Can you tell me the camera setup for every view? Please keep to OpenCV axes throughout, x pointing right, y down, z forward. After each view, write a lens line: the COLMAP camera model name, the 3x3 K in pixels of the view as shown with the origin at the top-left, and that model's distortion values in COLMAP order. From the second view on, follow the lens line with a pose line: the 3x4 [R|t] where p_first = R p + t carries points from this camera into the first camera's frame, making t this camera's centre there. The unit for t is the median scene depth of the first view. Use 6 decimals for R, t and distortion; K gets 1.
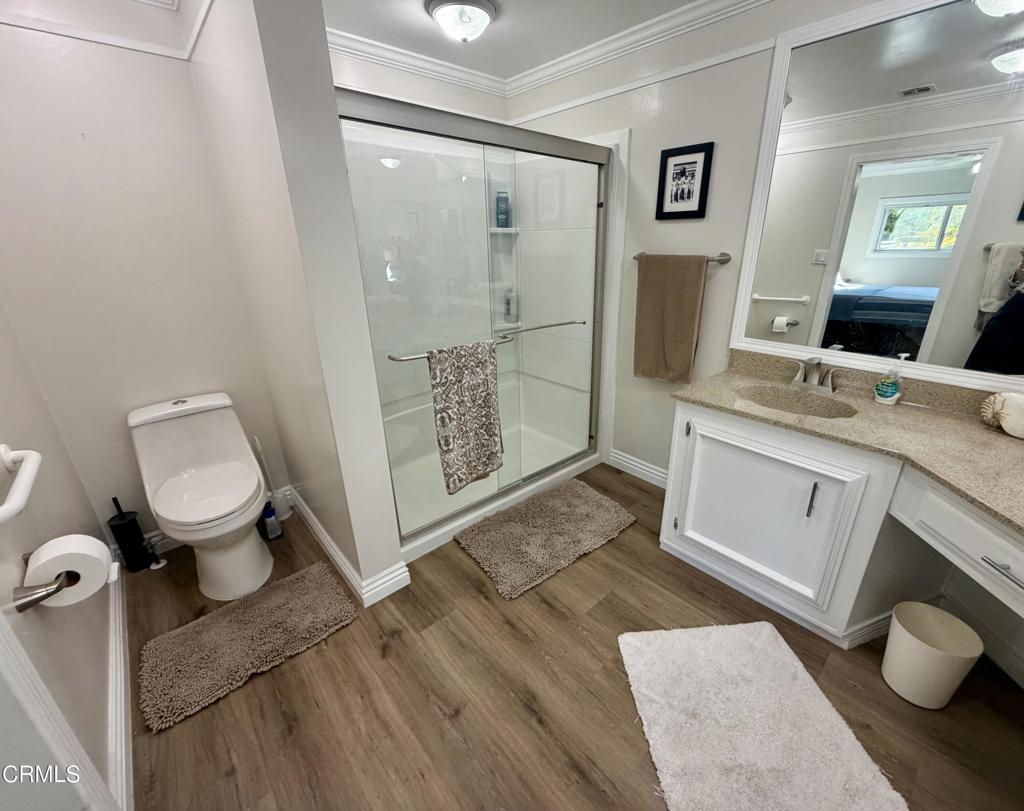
lens RADIAL K [[427.3, 0, 519.4], [0, 427.3, 405.1], [0, 0, 1]] dist [-0.000393, -0.000305]
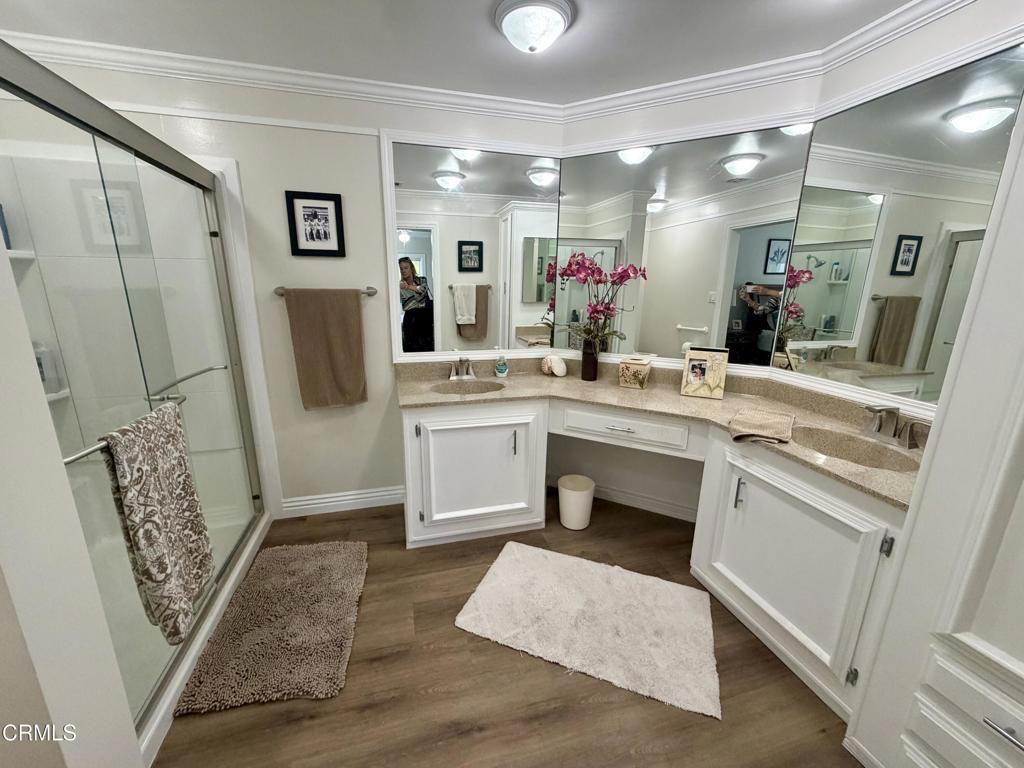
lens RADIAL K [[412.6, 0, 511.0], [0, 412.6, 385.1], [0, 0, 1]] dist [-0.001474, -0.000283]
pose [[0.449809, -0.200913, 0.870233, -0.412767], [0.305165, 0.950301, 0.061664, -0.049863], [-0.839372, 0.237828, 0.488766, 0.183180]]
